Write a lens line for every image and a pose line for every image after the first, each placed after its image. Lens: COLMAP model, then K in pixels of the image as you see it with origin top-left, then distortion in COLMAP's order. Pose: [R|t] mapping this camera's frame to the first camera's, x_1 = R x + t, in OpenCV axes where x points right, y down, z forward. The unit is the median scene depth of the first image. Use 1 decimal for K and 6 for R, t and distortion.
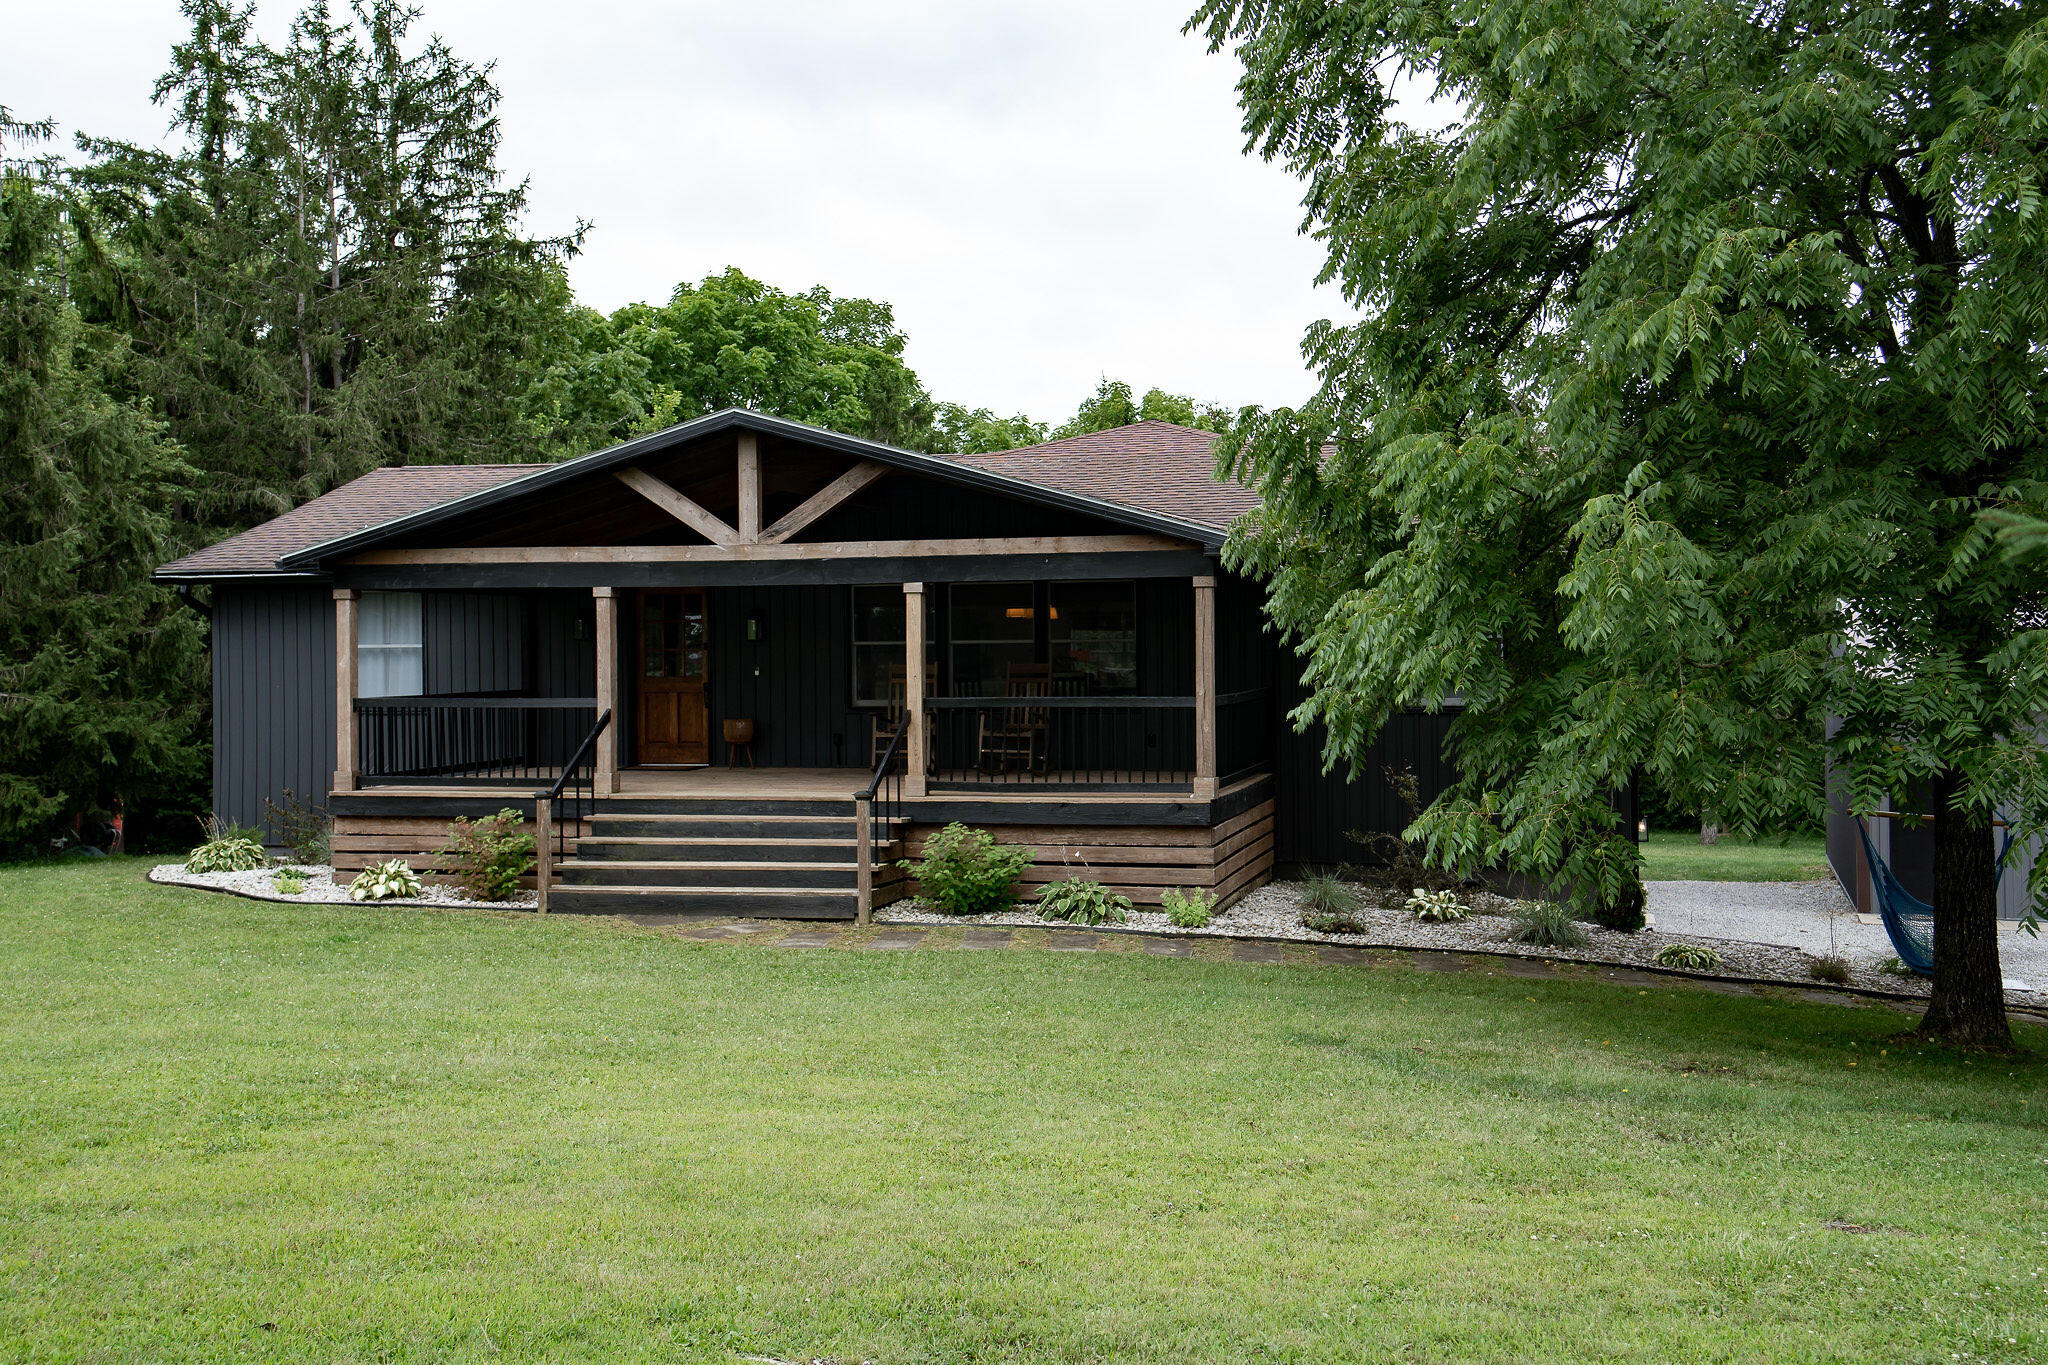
lens RADIAL K [[2091.5, 0, 1039.5], [0, 2091.5, 666.2], [0, 0, 1]] dist [0.164900, 0.000000]
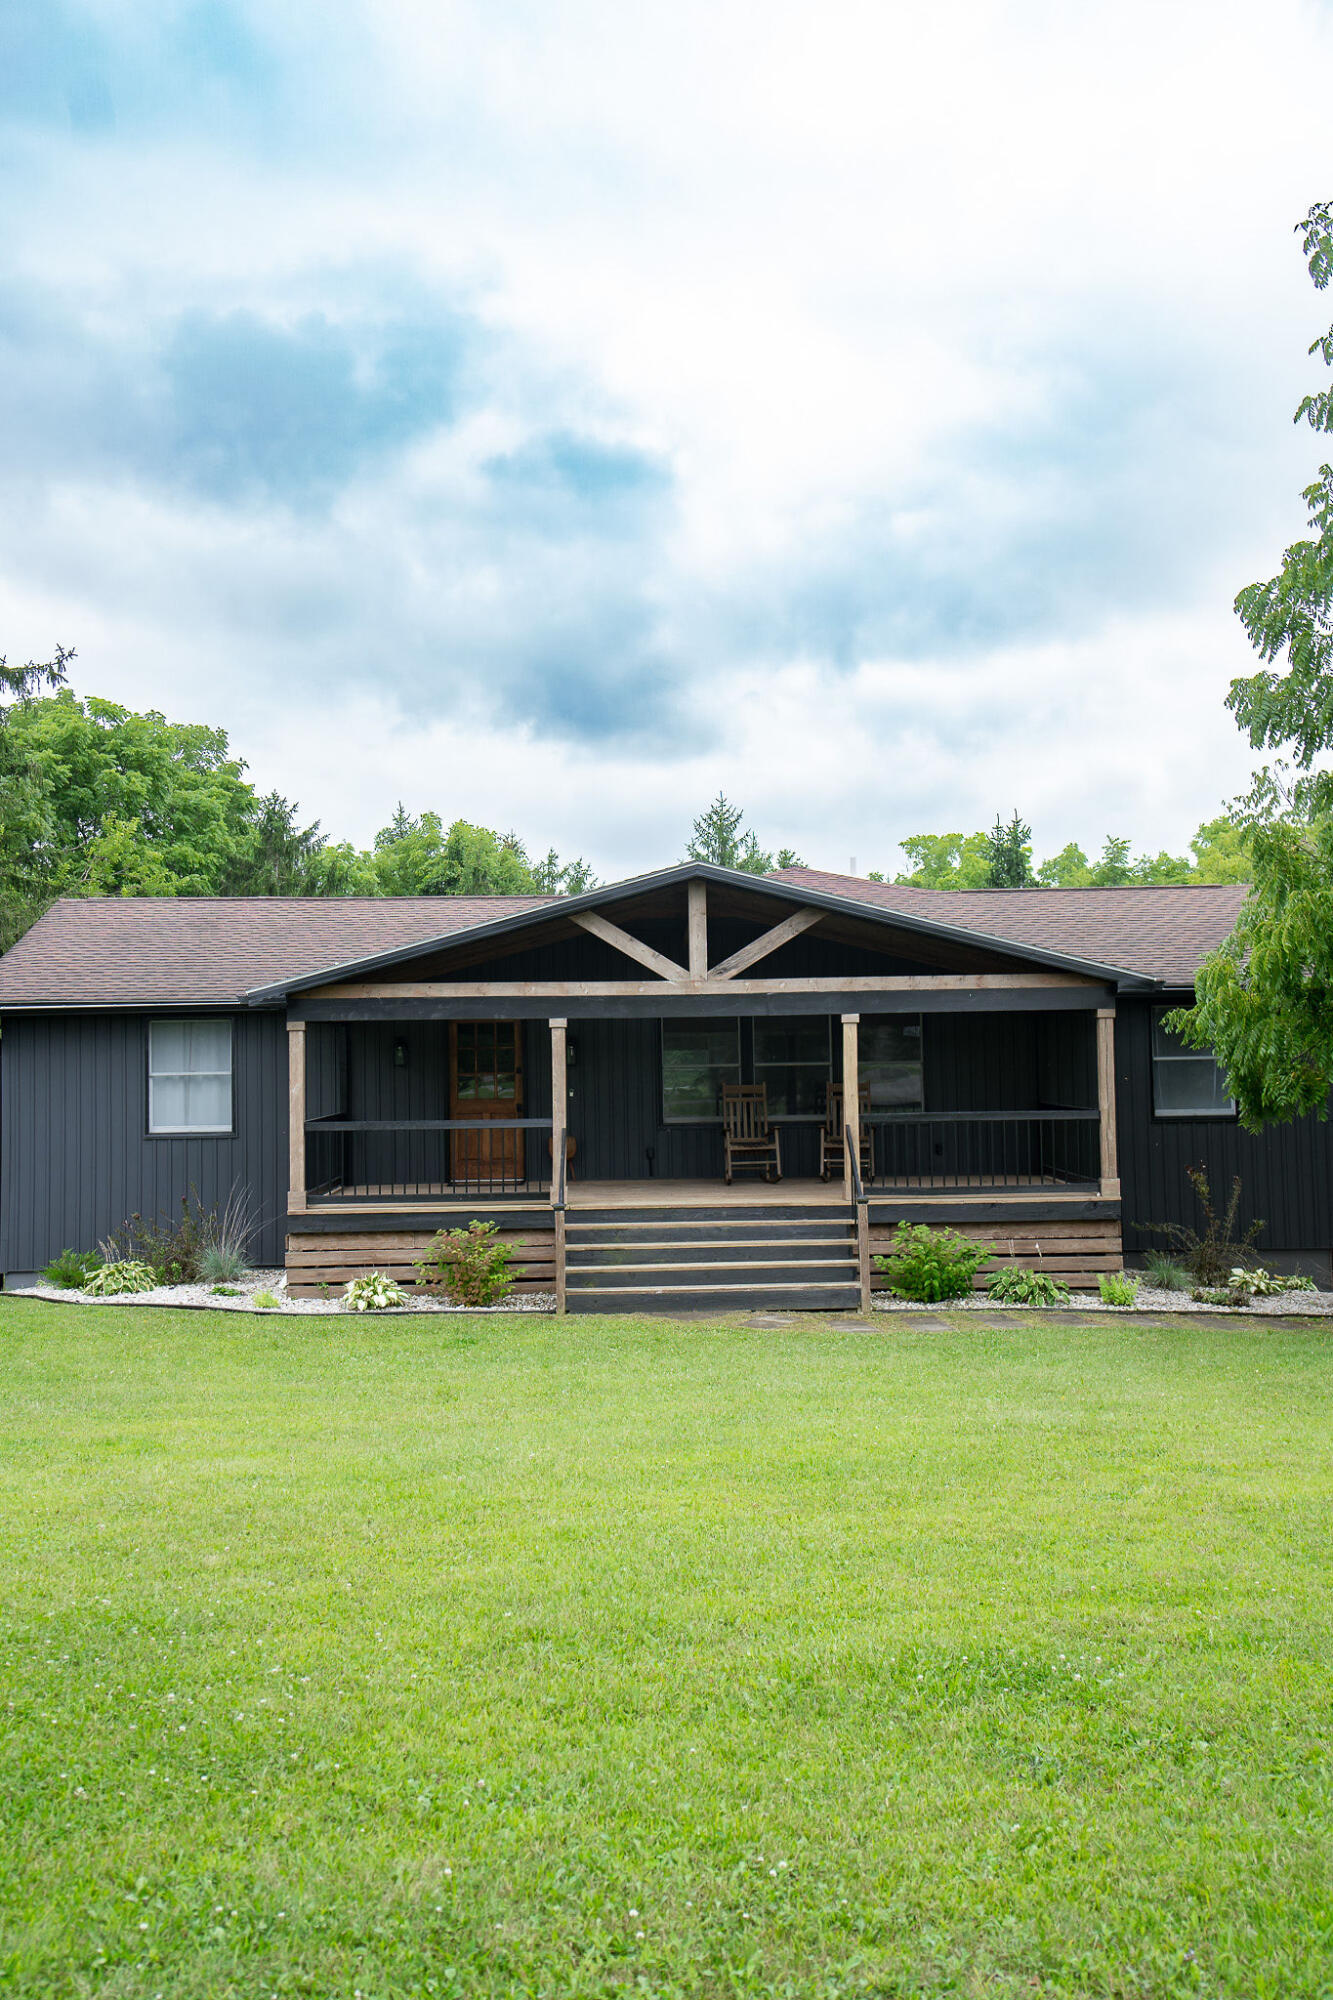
lens RADIAL K [[2042.5, 0, 682.0], [0, 2042.5, 988.6], [0, 0, 1]] dist [0.164900, 0.000000]
pose [[0.959283, 0.002547, 0.282437, -0.458277], [0.010119, 0.999008, -0.043376, -0.005953], [-0.282267, 0.044468, 0.958305, -0.051652]]
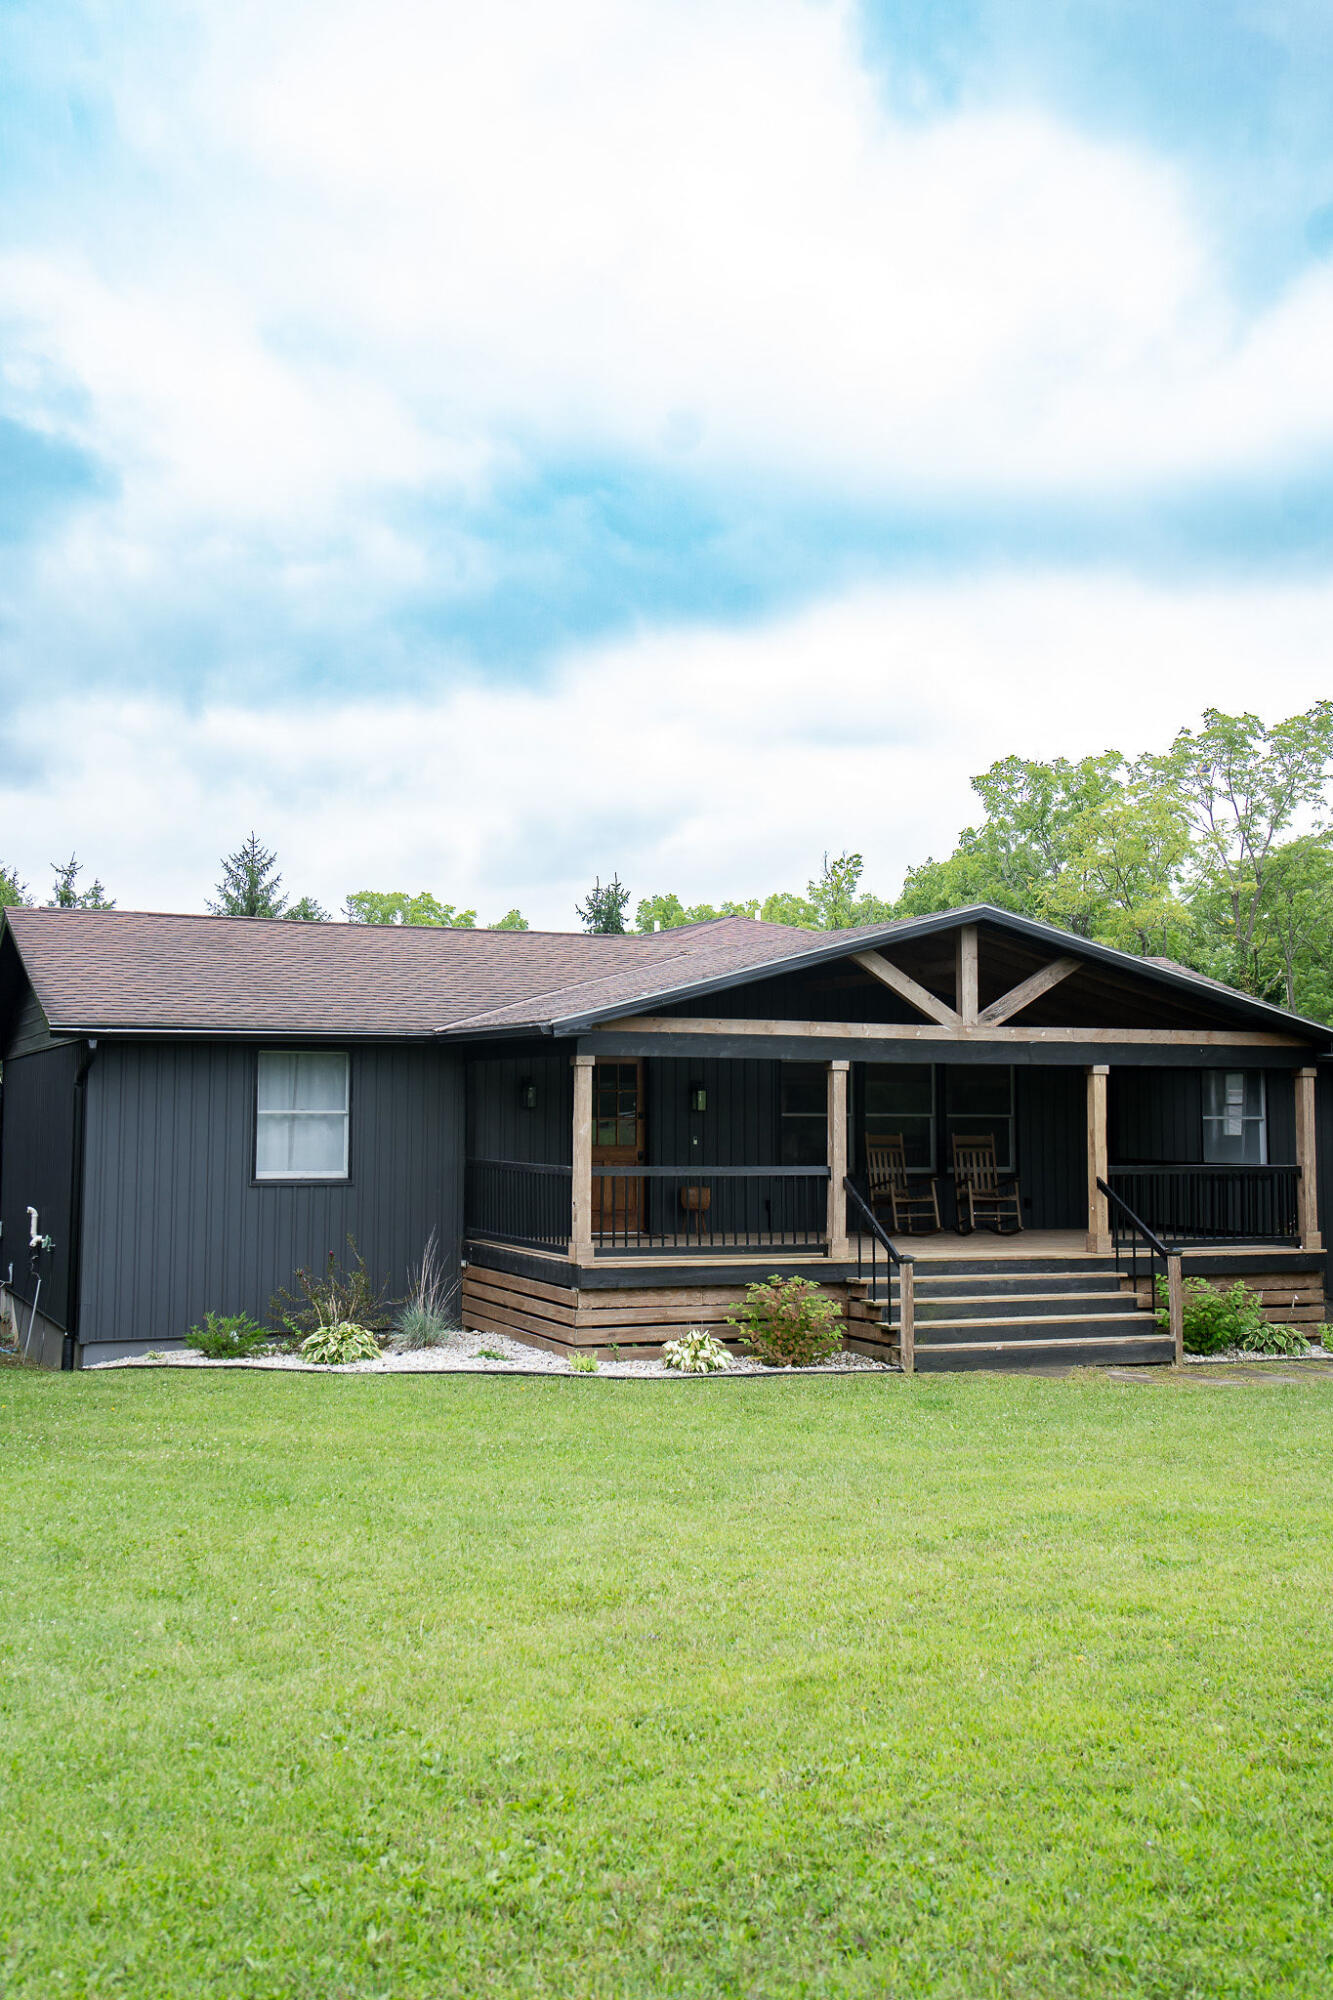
lens RADIAL K [[2042.5, 0, 669.0], [0, 2042.5, 1005.3], [0, 0, 1]] dist [0.164900, 0.000000]
pose [[0.788219, 0.044865, 0.613758, -0.923614], [-0.005791, 0.997836, -0.065504, 0.002400], [-0.615368, 0.048077, 0.786773, 0.251650]]
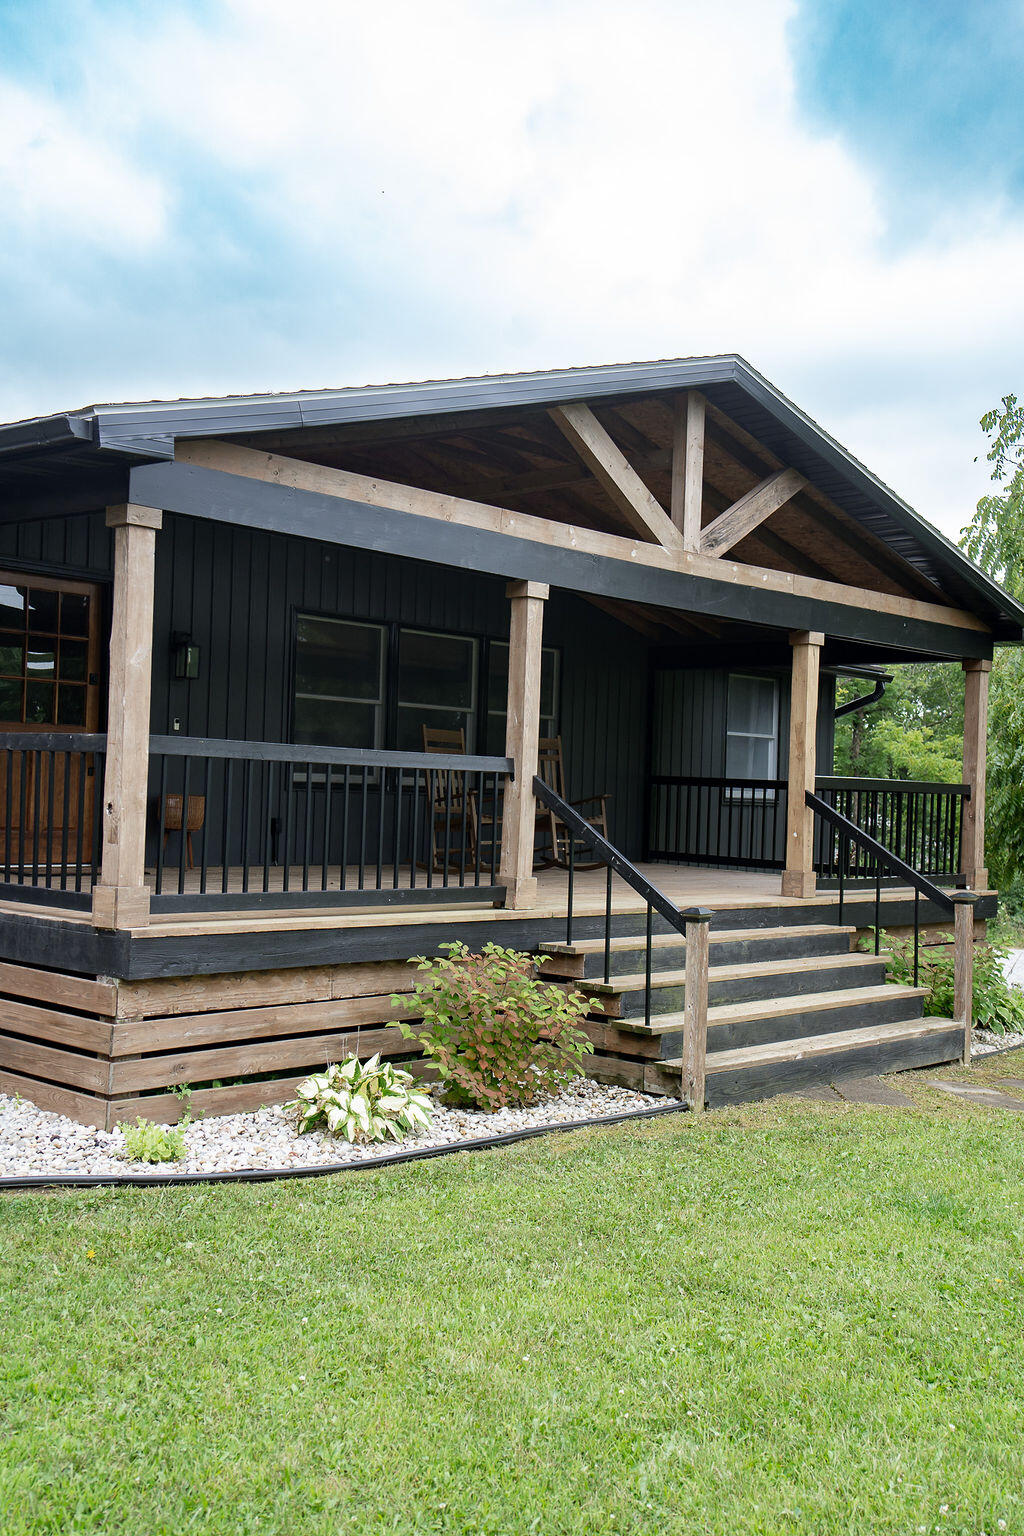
lens RADIAL K [[1568.6, 0, 524.7], [0, 1568.6, 771.1], [0, 0, 1]] dist [0.164900, 0.000000]
pose [[0.464416, 0.036230, 0.884876, -0.636097], [-0.032686, 0.999183, -0.023755, 0.030866], [-0.885014, -0.017891, 0.465221, 0.800704]]
